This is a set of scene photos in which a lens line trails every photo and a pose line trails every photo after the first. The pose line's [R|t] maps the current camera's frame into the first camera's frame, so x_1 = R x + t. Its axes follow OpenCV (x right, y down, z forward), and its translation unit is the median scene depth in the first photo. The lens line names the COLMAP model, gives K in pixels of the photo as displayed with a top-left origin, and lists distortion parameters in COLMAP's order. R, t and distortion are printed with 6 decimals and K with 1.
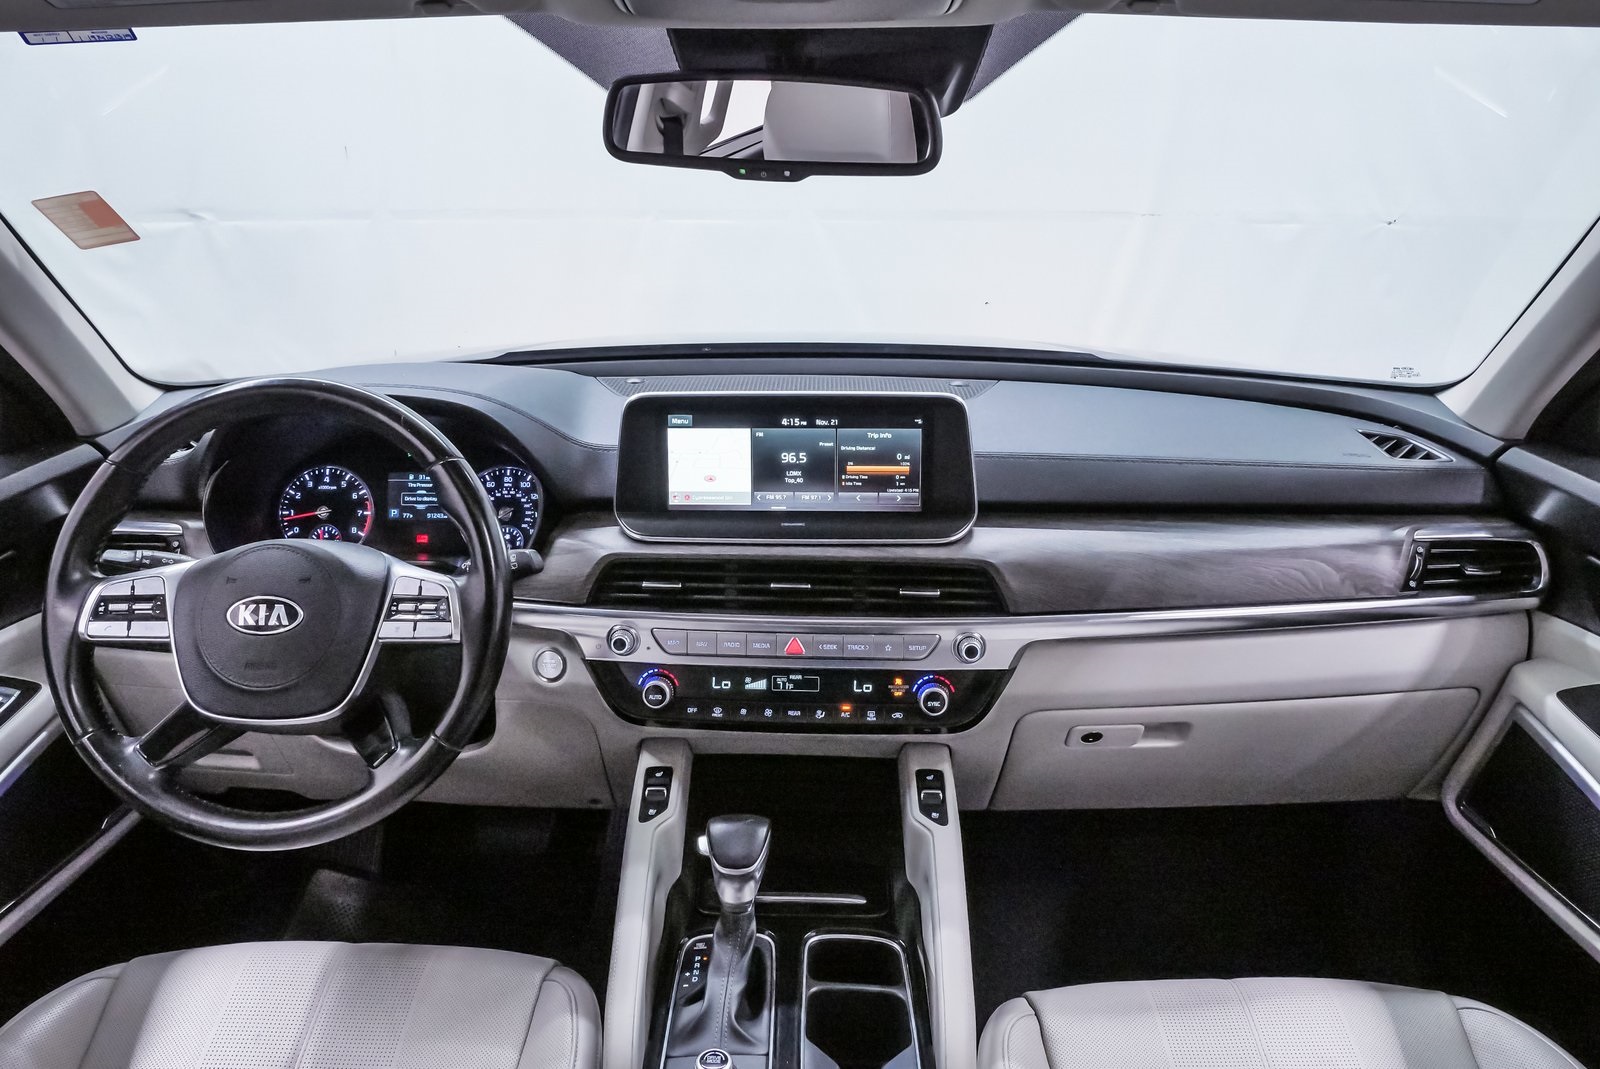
lens RADIAL K [[1161.7, 0, 792.9], [0, 1161.7, 534.9], [0, 0, 1]] dist [-0.050134, 0.020613]
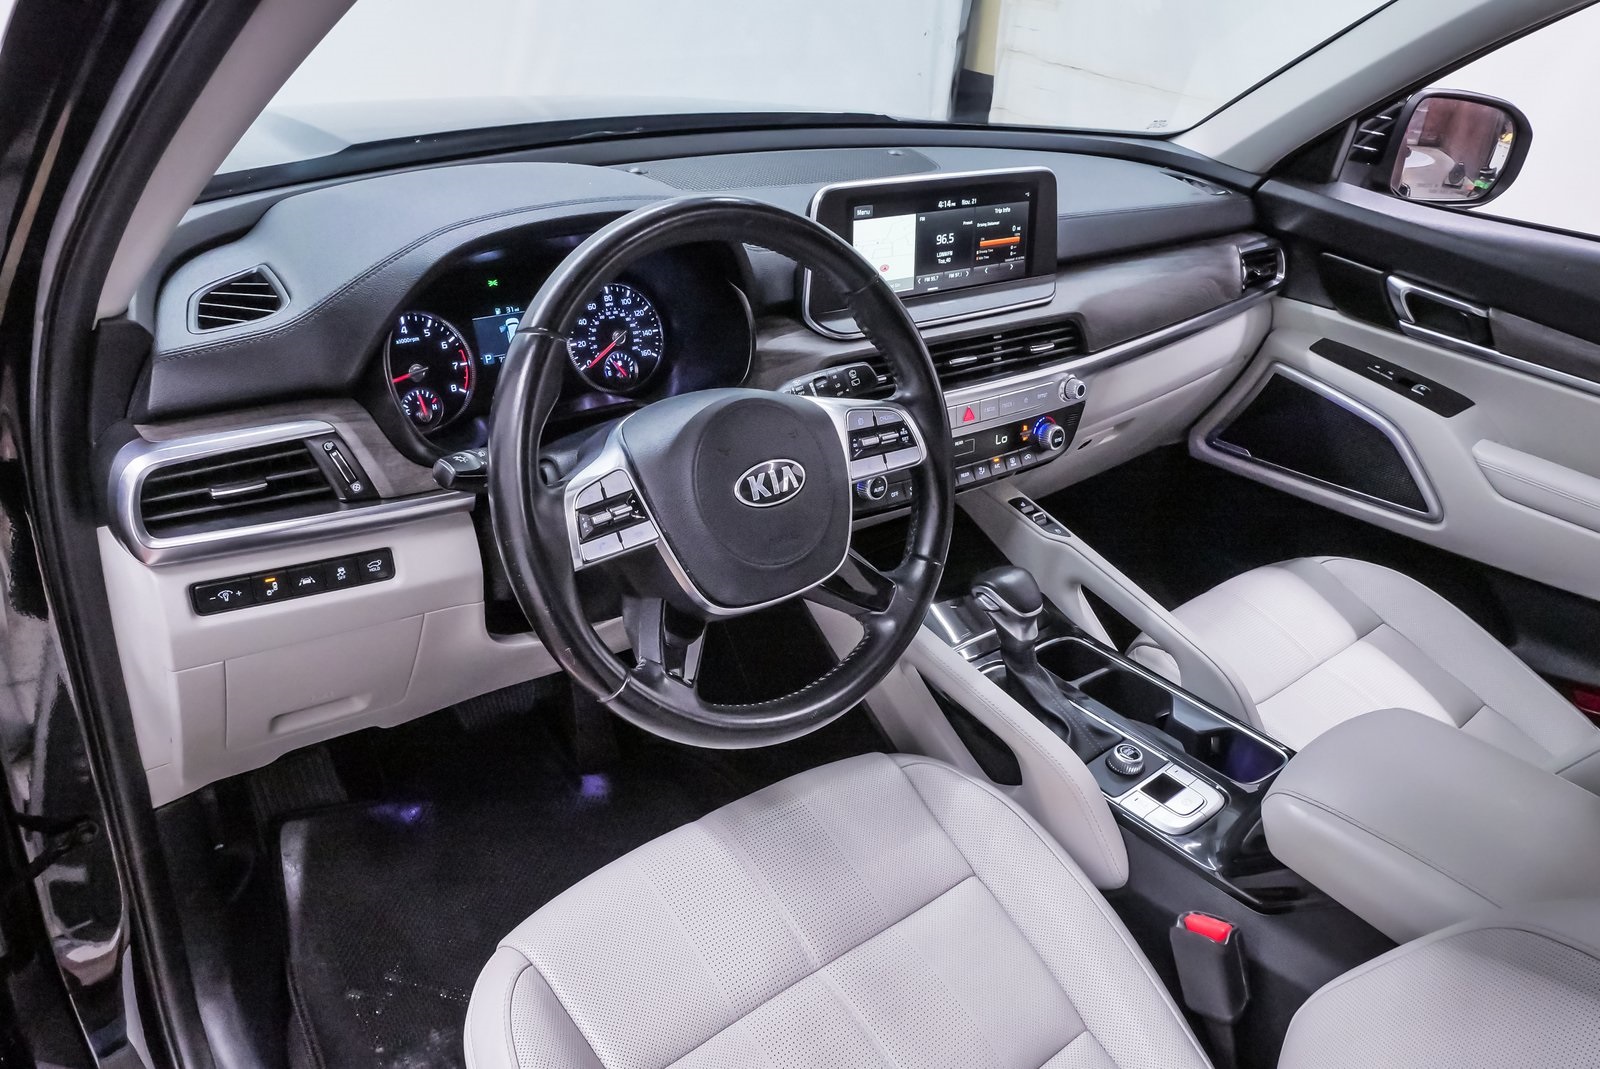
lens RADIAL K [[1161.7, 0, 796.7], [0, 1161.7, 539.3], [0, 0, 1]] dist [-0.050134, 0.020613]
pose [[0.763707, -0.256565, 0.592390, -0.790039], [0.121522, 0.958363, 0.258404, -0.092333], [-0.634023, -0.125356, 0.763087, 0.249662]]
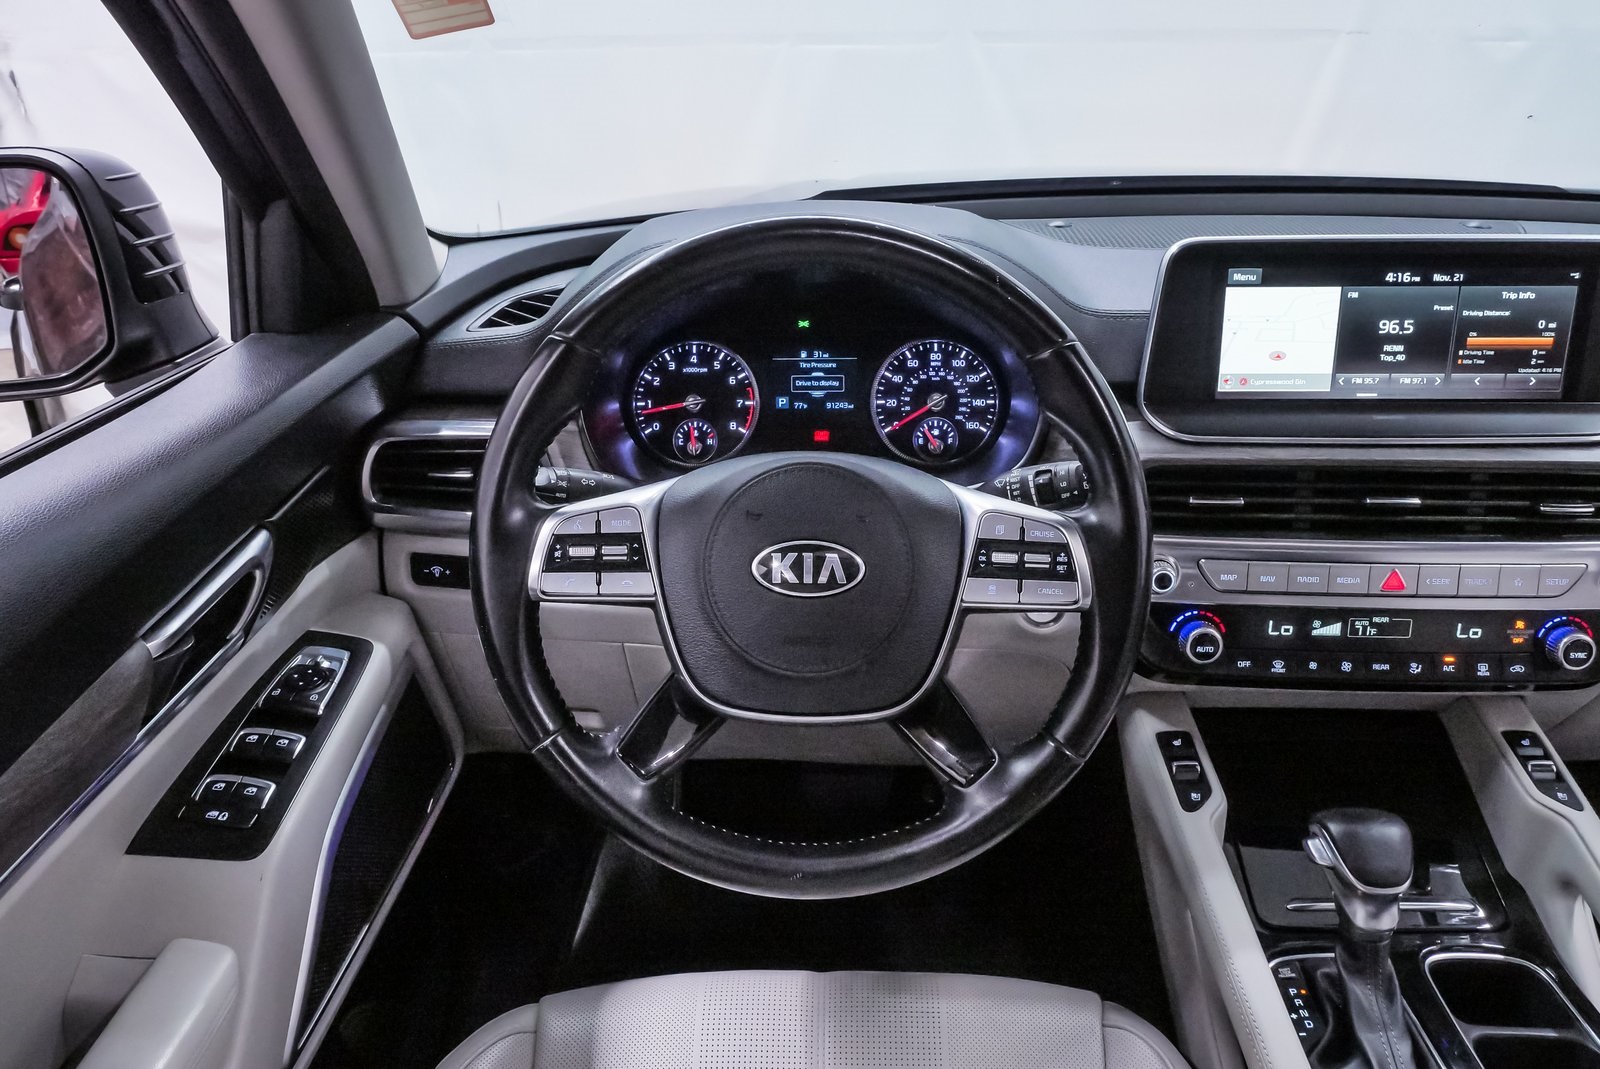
lens RADIAL K [[1189.5, 0, 798.5], [0, 1189.5, 532.5], [0, 0, 1]] dist [-0.046370, 0.023533]
pose [[0.999812, -0.009717, -0.016783, -0.365452], [0.011572, 0.993386, 0.114240, -0.026280], [0.015562, -0.114413, 0.993311, 0.237251]]
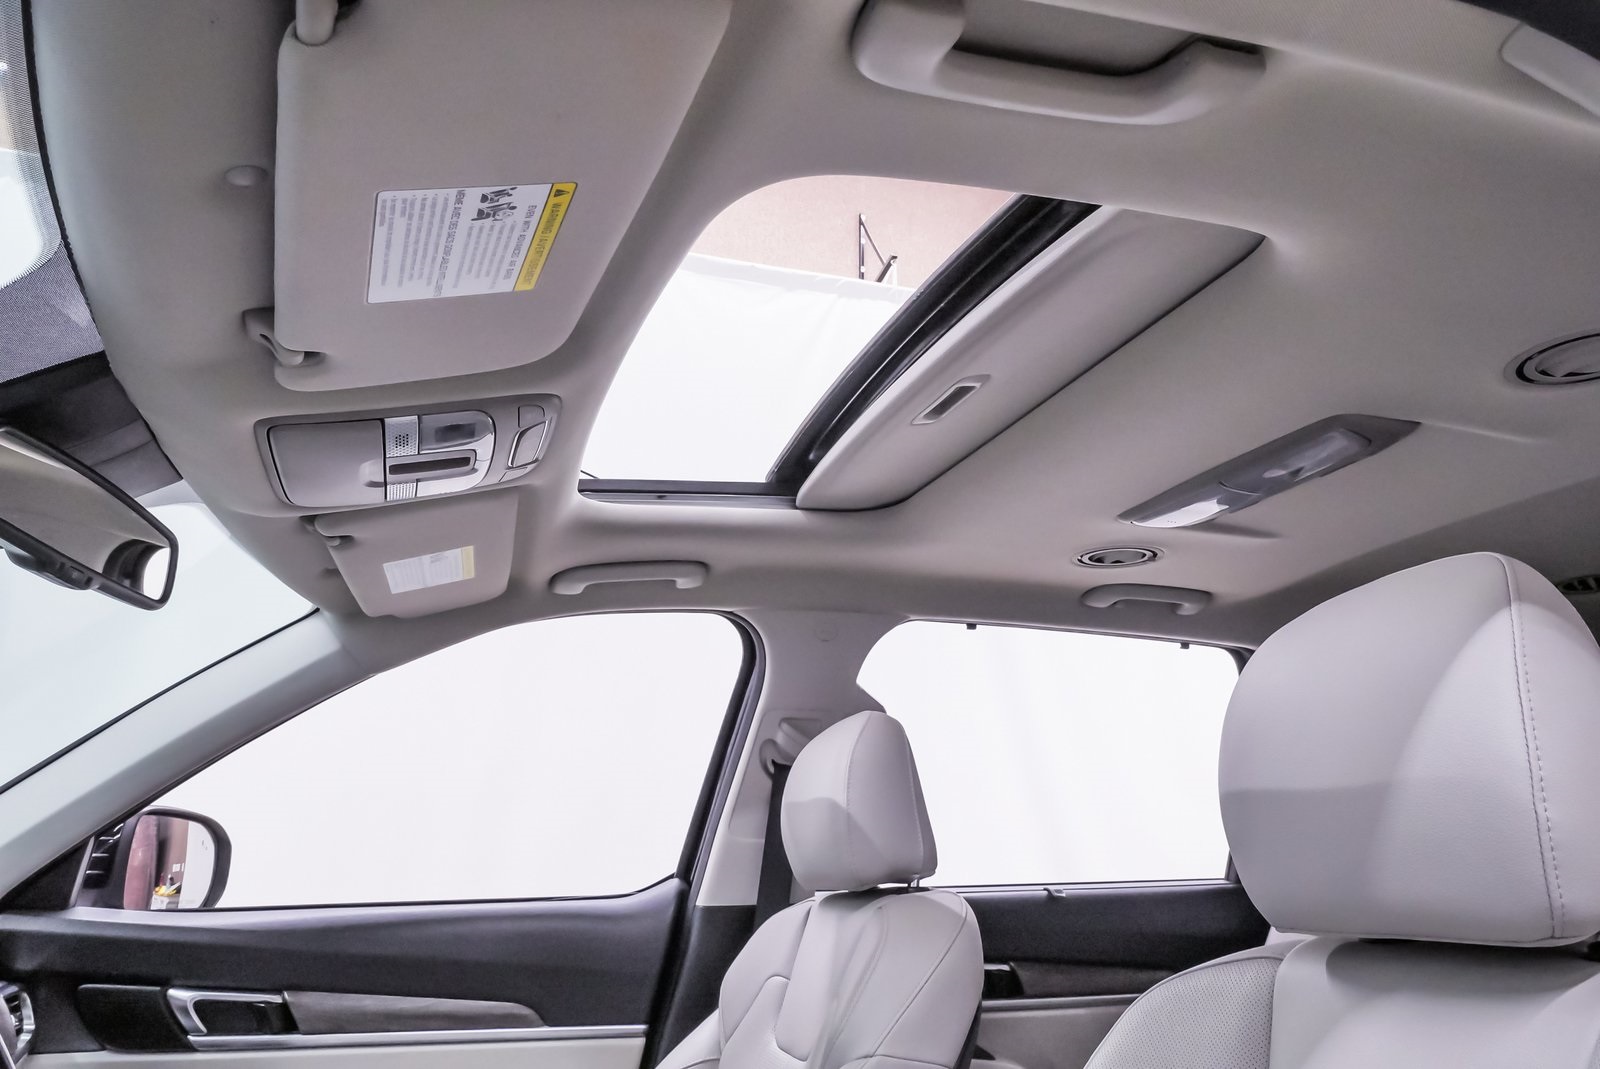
lens RADIAL K [[1161.7, 0, 813.8], [0, 1161.7, 539.6], [0, 0, 1]] dist [-0.050134, 0.020613]
pose [[-0.331040, 0.251217, 0.909562, -0.839057], [0.294995, 0.943149, -0.153128, -0.016583], [-0.896320, 0.217625, -0.386328, 0.643237]]
